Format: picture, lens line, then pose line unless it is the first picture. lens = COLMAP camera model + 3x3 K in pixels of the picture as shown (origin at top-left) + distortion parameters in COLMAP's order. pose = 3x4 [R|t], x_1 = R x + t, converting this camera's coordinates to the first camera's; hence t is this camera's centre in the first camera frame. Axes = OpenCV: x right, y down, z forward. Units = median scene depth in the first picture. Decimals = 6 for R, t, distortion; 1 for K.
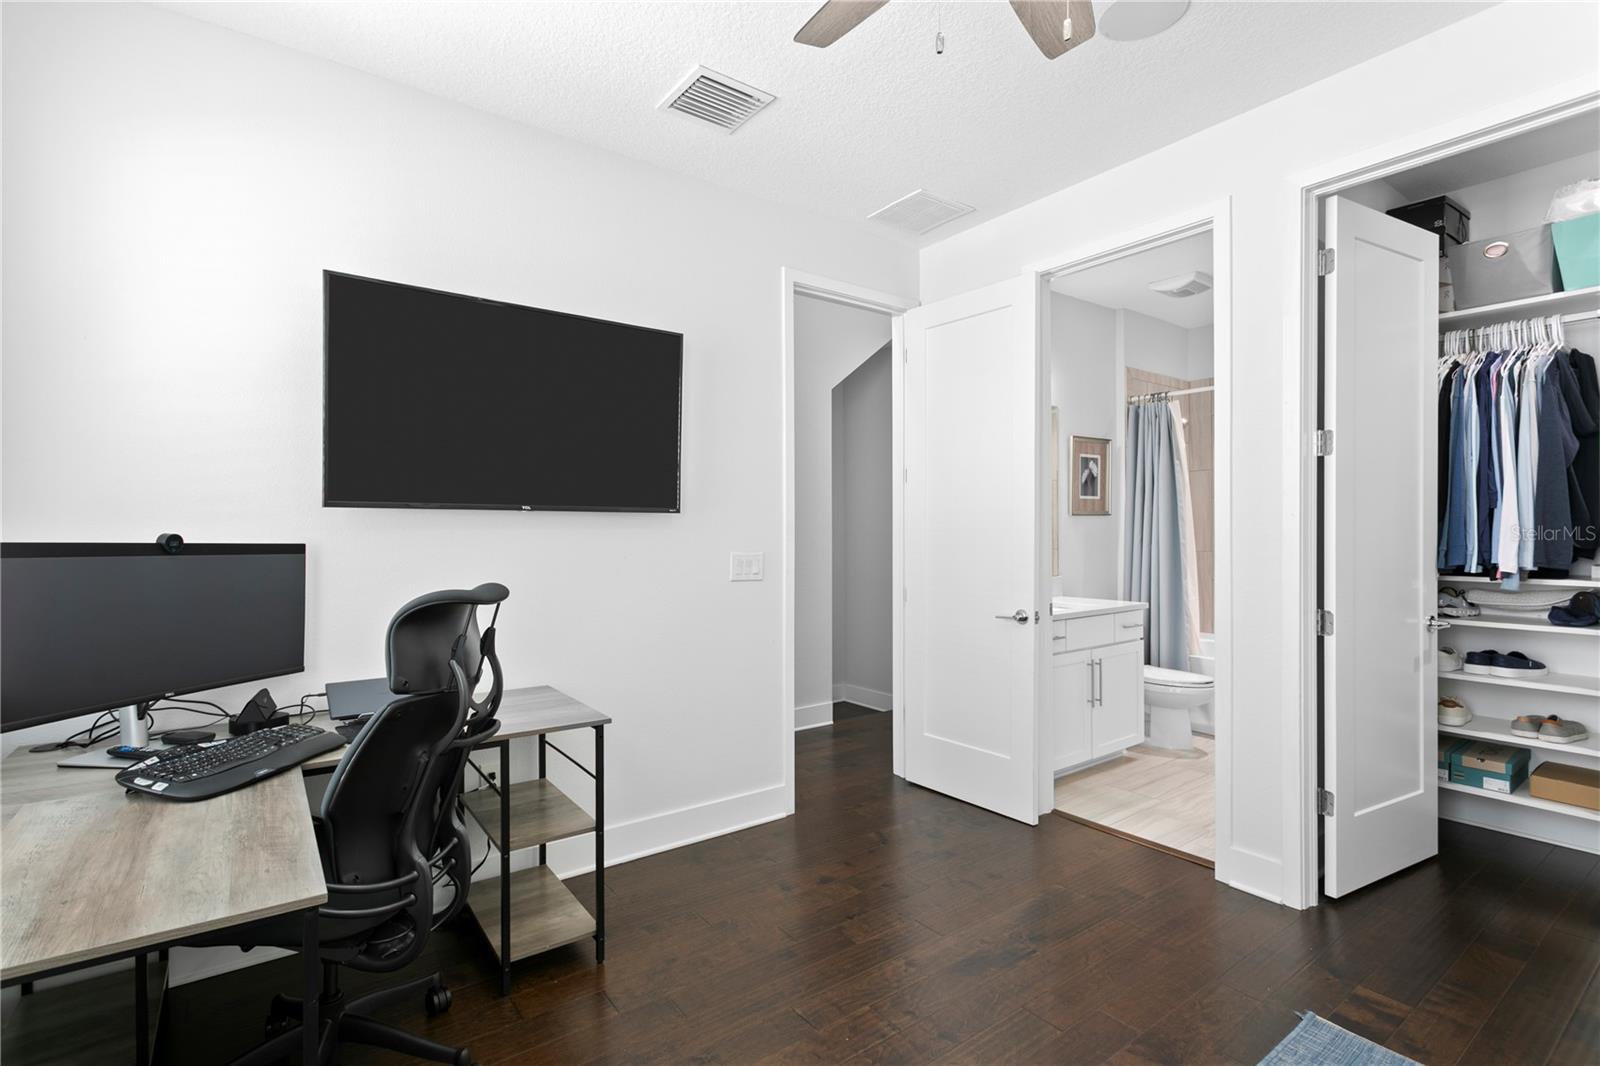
lens RADIAL K [[744.8, 0, 795.3], [0, 744.8, 537.5], [0, 0, 1]] dist [0.006190, 0.000193]
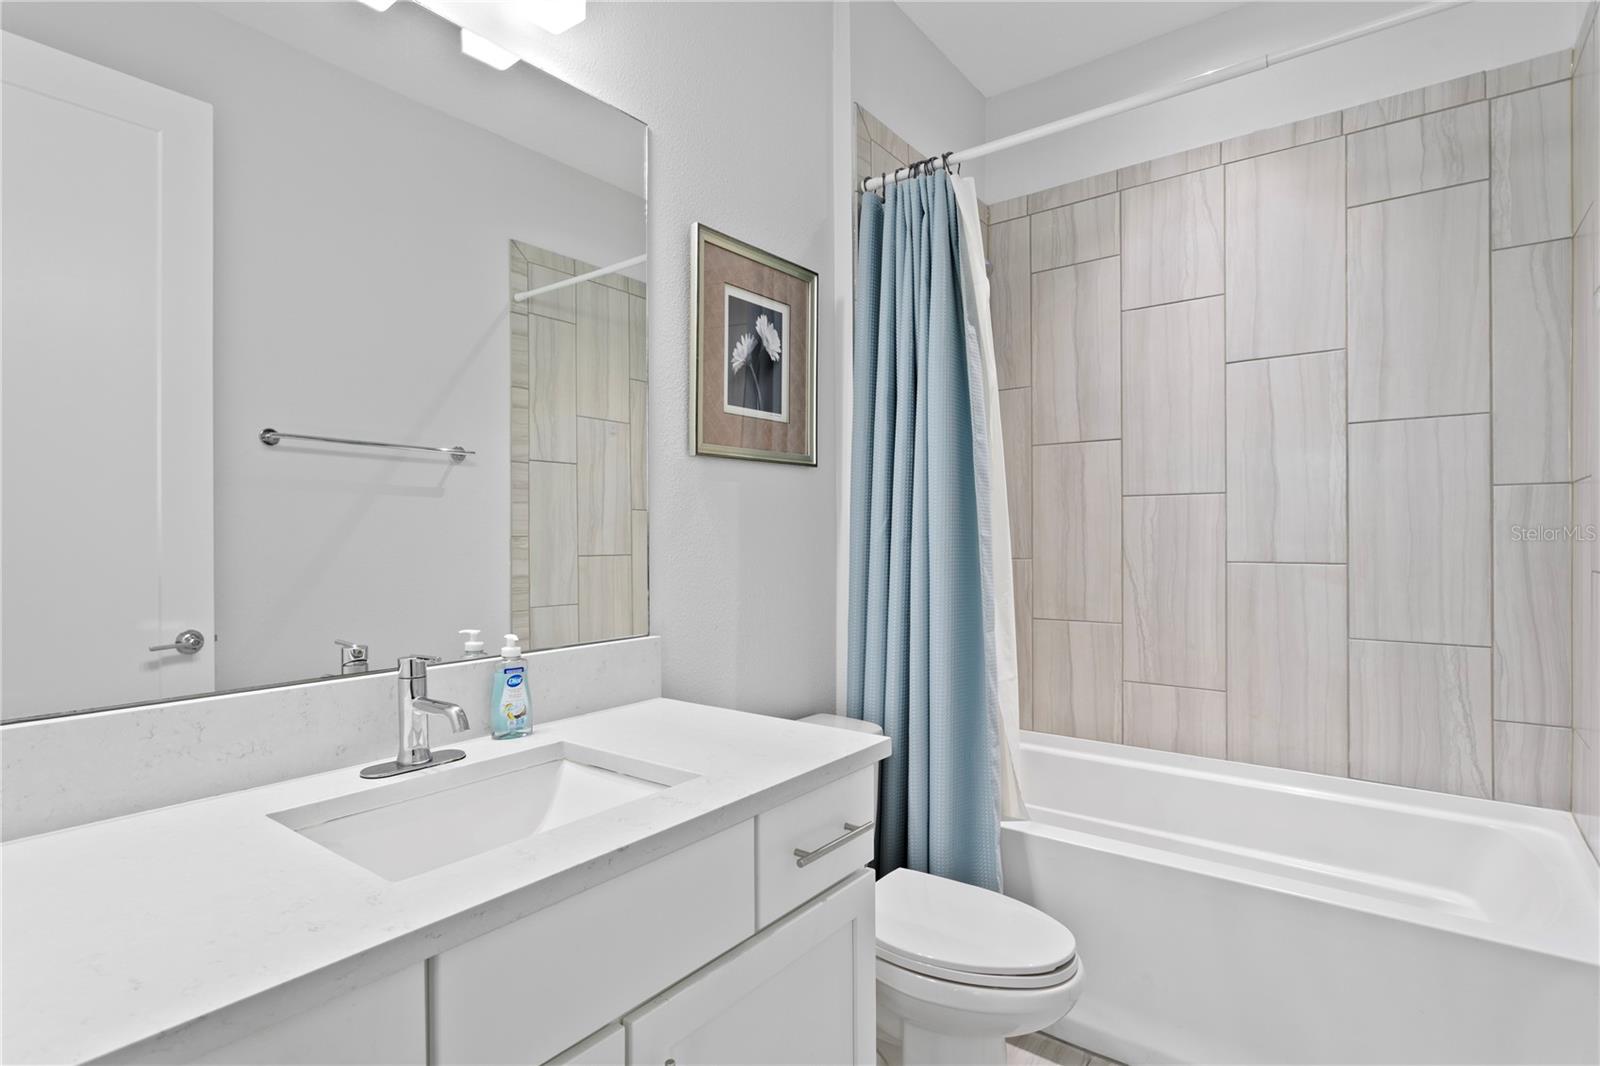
lens RADIAL K [[818.2, 0, 800.0], [0, 818.2, 531.6], [0, 0, 1]] dist [-0.006119, -0.000173]
pose [[0.959091, 0.002456, 0.283086, 0.298658], [-0.001307, 0.999990, -0.004247, 0.006472], [-0.283094, 0.003704, 0.959085, 0.601906]]
